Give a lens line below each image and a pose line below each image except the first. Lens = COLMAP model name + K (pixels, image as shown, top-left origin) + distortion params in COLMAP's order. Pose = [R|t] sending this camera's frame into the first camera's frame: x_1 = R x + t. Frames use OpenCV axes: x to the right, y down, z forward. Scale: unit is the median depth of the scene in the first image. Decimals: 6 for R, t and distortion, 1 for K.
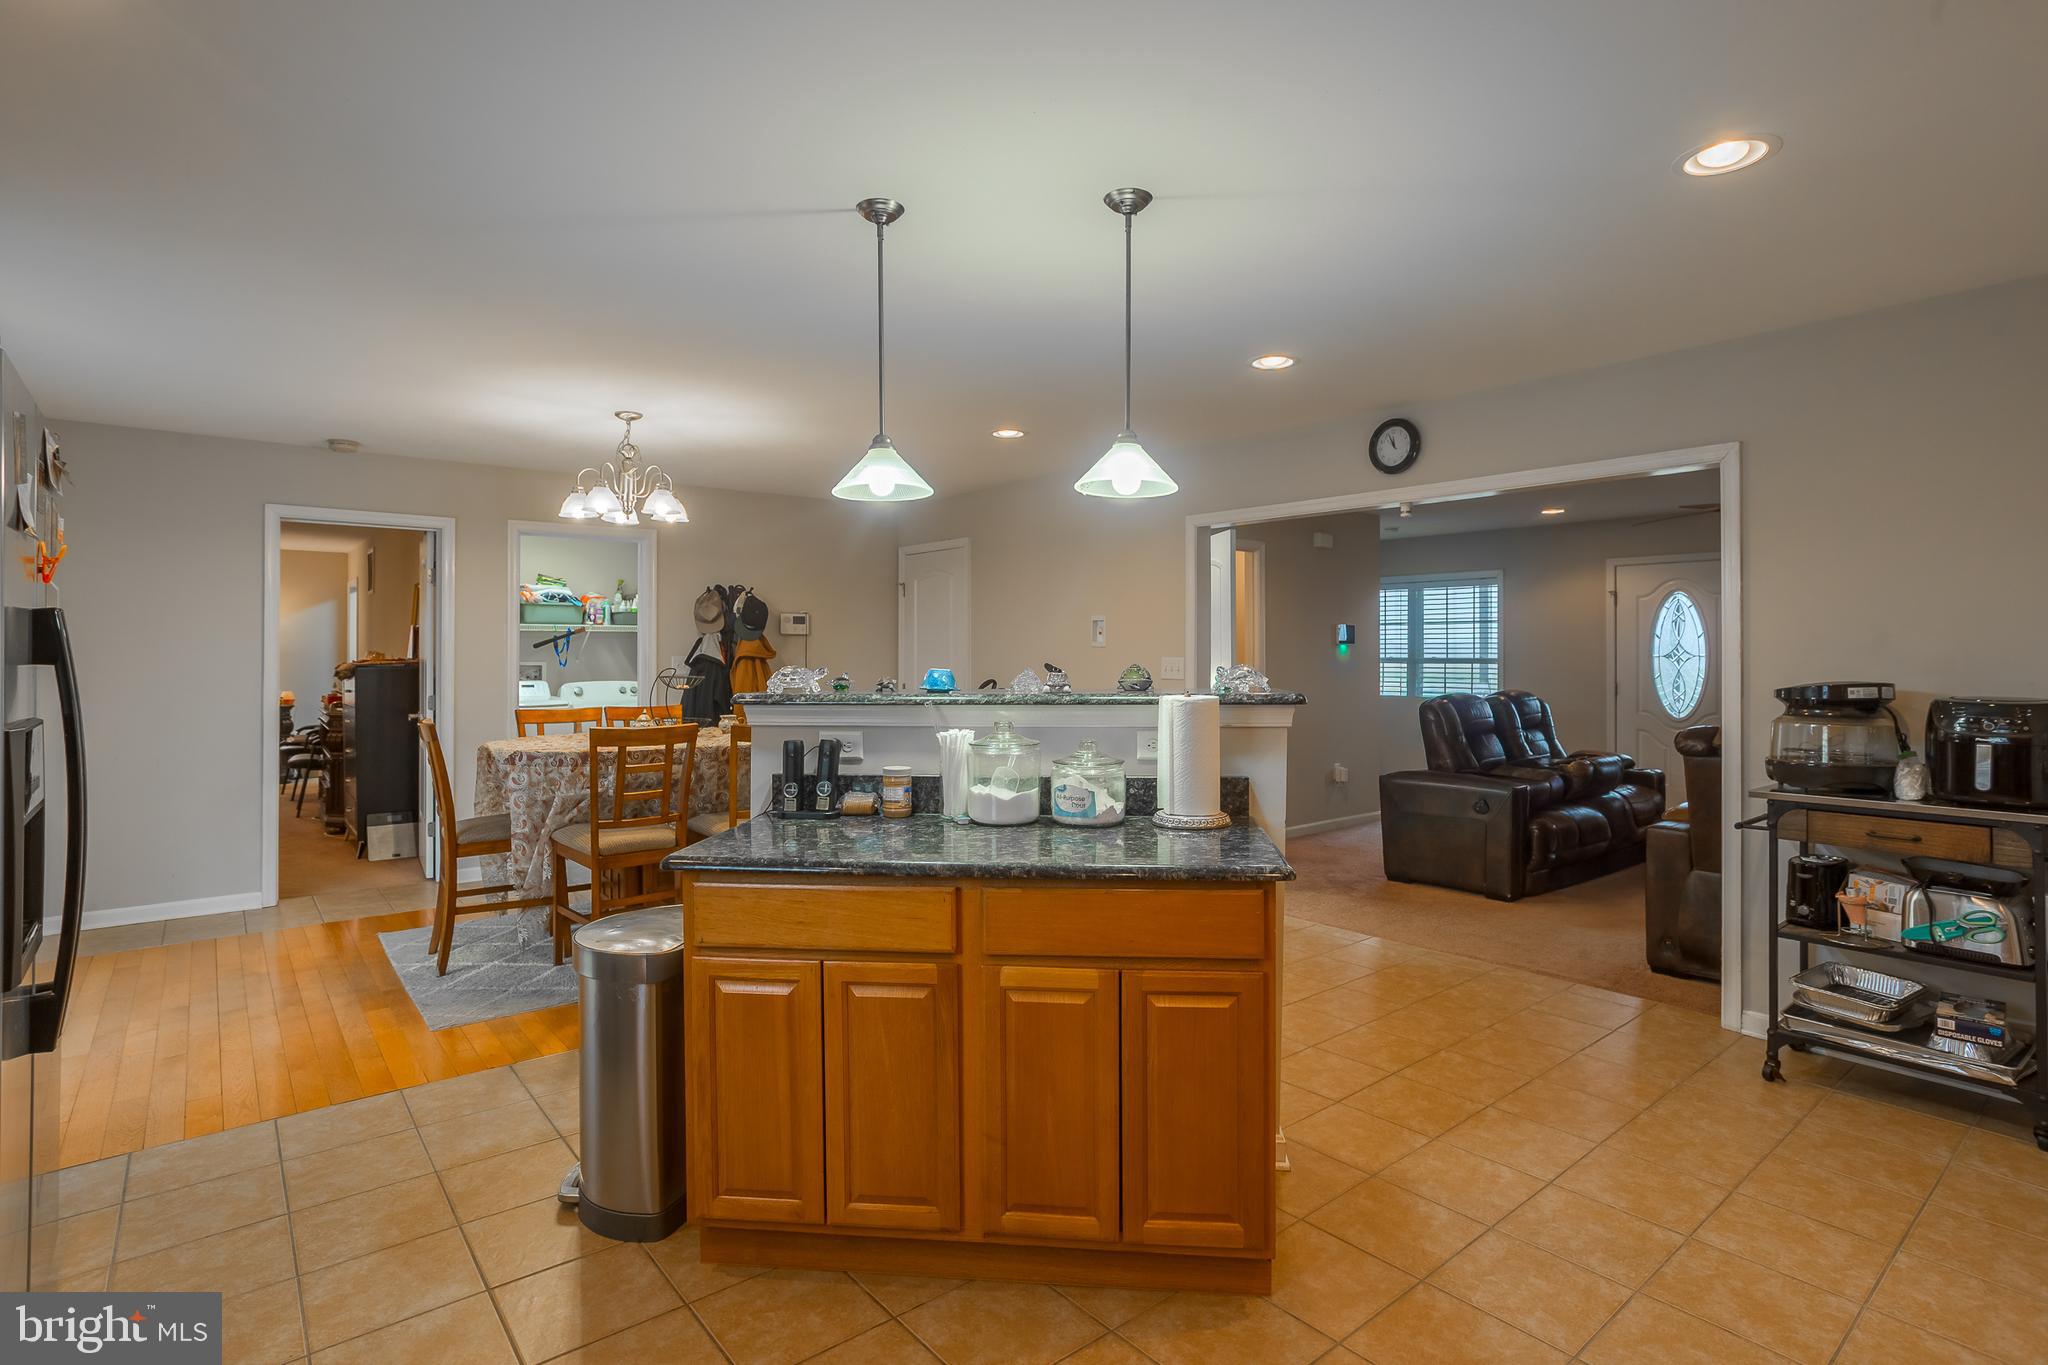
lens RADIAL K [[1031.0, 0, 1025.4], [0, 1031.0, 662.1], [0, 0, 1]] dist [0.003179, 0.000225]
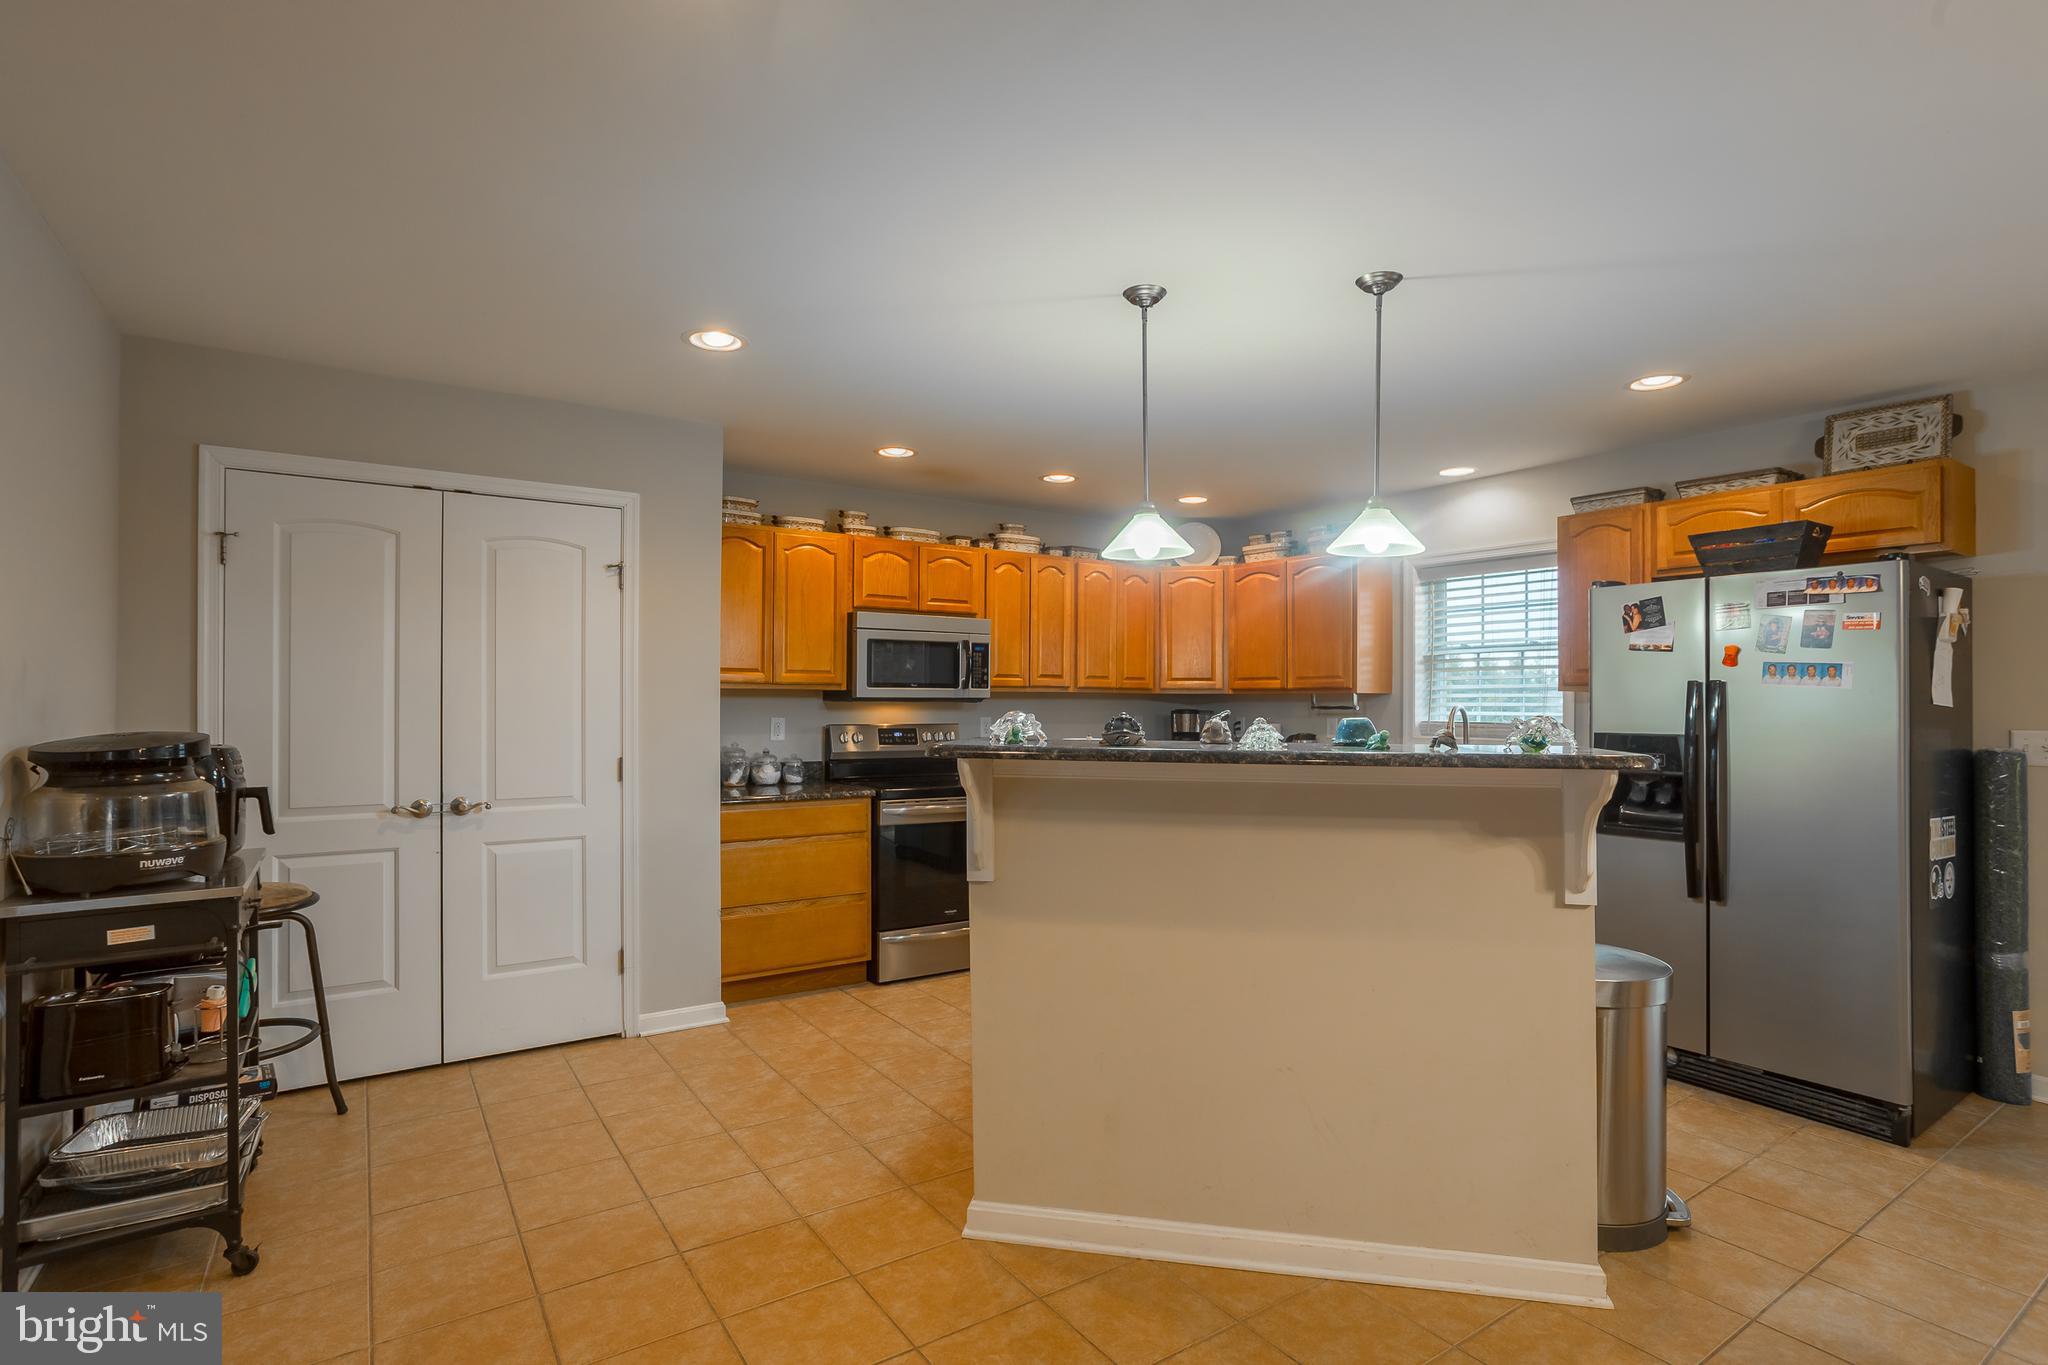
lens RADIAL K [[994.7, 0, 1017.4], [0, 994.7, 694.7], [0, 0, 1]] dist [-0.068669, 0.039471]
pose [[-0.994334, -0.004436, 0.106212, 0.068399], [-0.004534, 0.999989, -0.000689, -0.009486], [-0.106207, -0.001166, -0.994343, 1.165046]]
